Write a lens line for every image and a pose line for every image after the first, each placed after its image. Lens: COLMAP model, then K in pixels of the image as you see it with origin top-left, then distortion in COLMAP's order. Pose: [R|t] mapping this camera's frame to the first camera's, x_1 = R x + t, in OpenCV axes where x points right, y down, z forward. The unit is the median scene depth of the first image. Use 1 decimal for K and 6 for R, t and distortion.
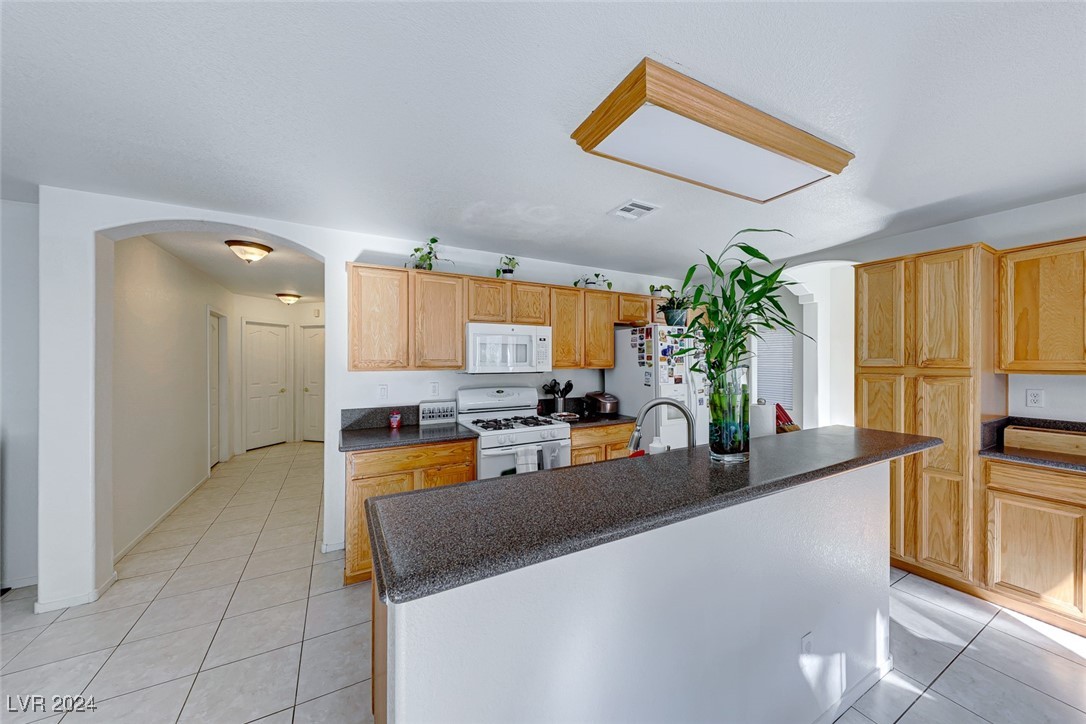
lens RADIAL K [[375.1, 0, 543.9], [0, 375.1, 362.1], [0, 0, 1]] dist [0.006156, -0.001886]
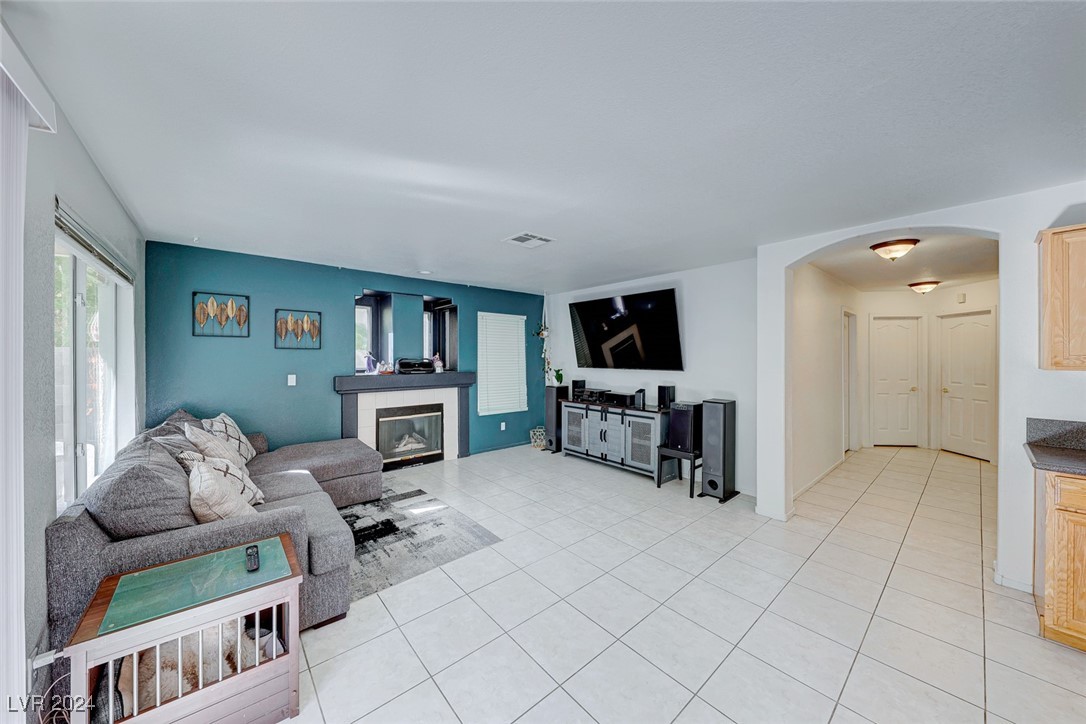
lens RADIAL K [[375.1, 0, 547.0], [0, 375.1, 356.9], [0, 0, 1]] dist [0.006156, -0.001886]
pose [[0.210238, 0.002183, -0.977648, 0.022750], [-0.004205, 0.999990, 0.001329, 0.000561], [0.977641, 0.003832, 0.210245, -0.137912]]
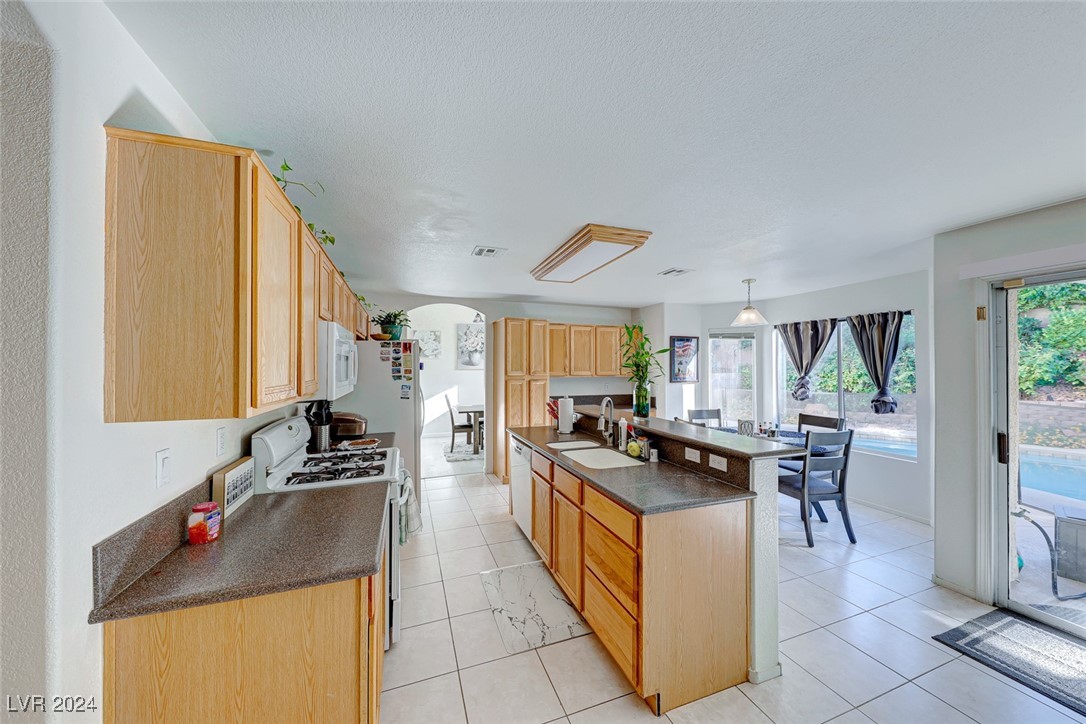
lens RADIAL K [[375.1, 0, 543.1], [0, 375.1, 363.6], [0, 0, 1]] dist [0.006156, -0.001886]
pose [[0.145003, 0.007586, 0.989402, -0.689275], [0.005204, 0.999951, -0.008430, -0.022951], [-0.989418, 0.006371, 0.144956, 0.485224]]
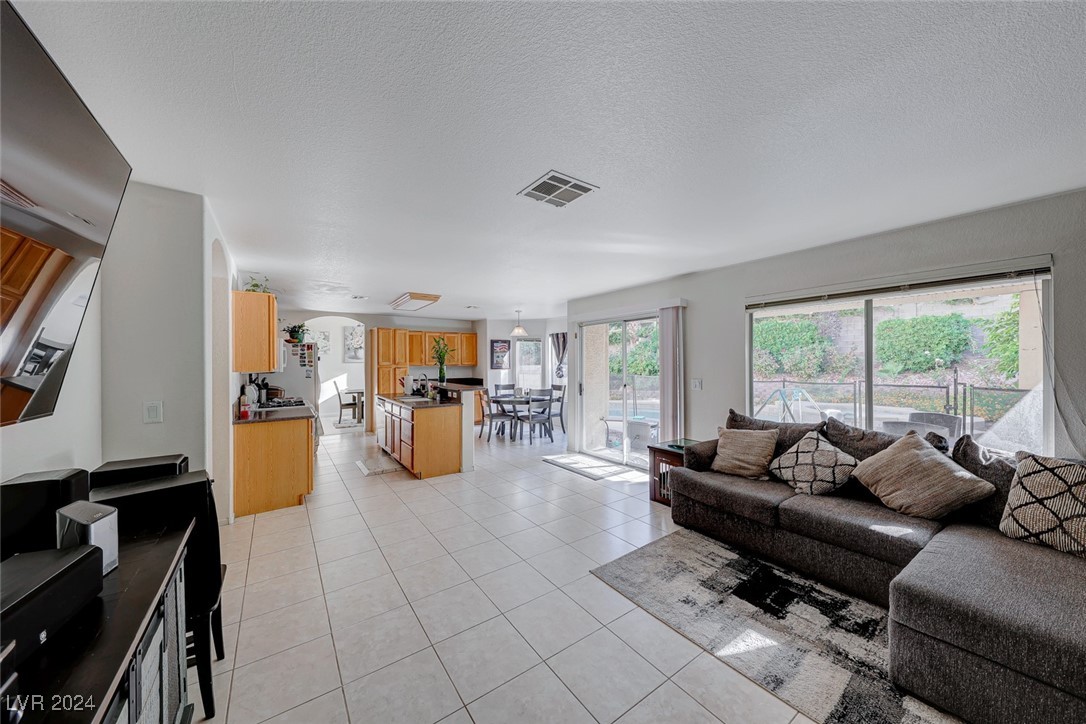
lens RADIAL K [[375.1, 0, 545.9], [0, 375.1, 362.1], [0, 0, 1]] dist [0.006156, -0.001886]
pose [[-0.117177, -0.001859, 0.993109, -1.587872], [0.010825, 0.999936, 0.003149, -0.003391], [-0.993052, 0.011119, -0.117150, 0.118217]]
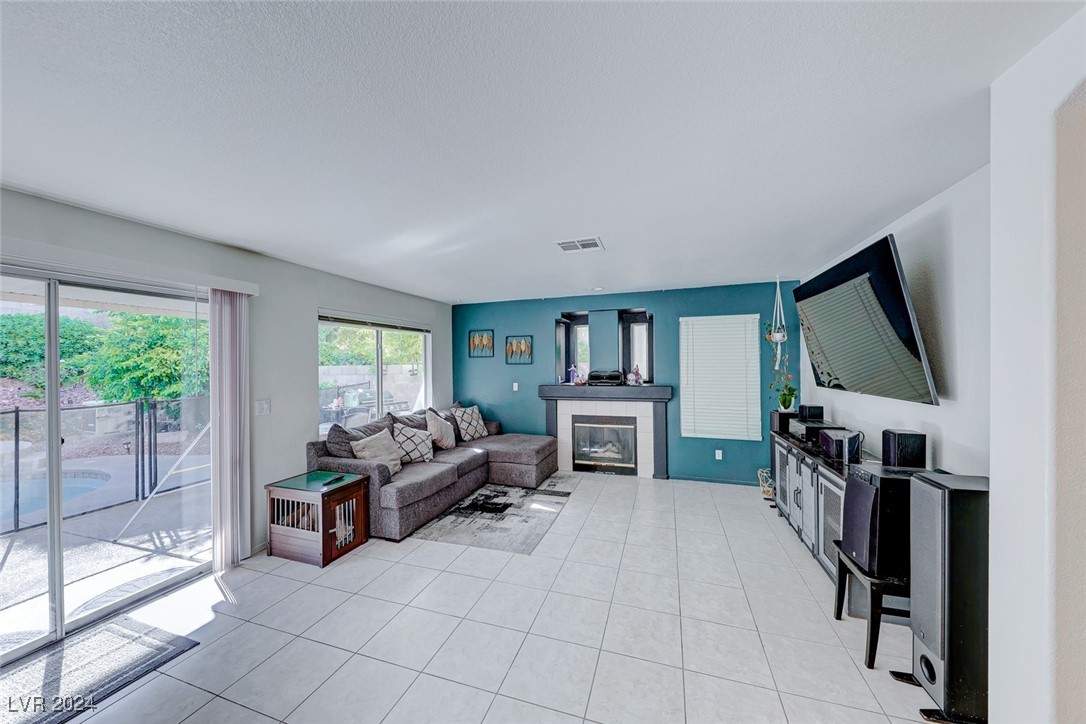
lens RADIAL K [[375.1, 0, 535.3], [0, 375.1, 364.3], [0, 0, 1]] dist [0.006156, -0.001886]
pose [[-0.741270, 0.005981, -0.671180, -0.269835], [0.008569, 0.999963, -0.000553, -0.018103], [0.671152, -0.006161, -0.741294, 0.605825]]
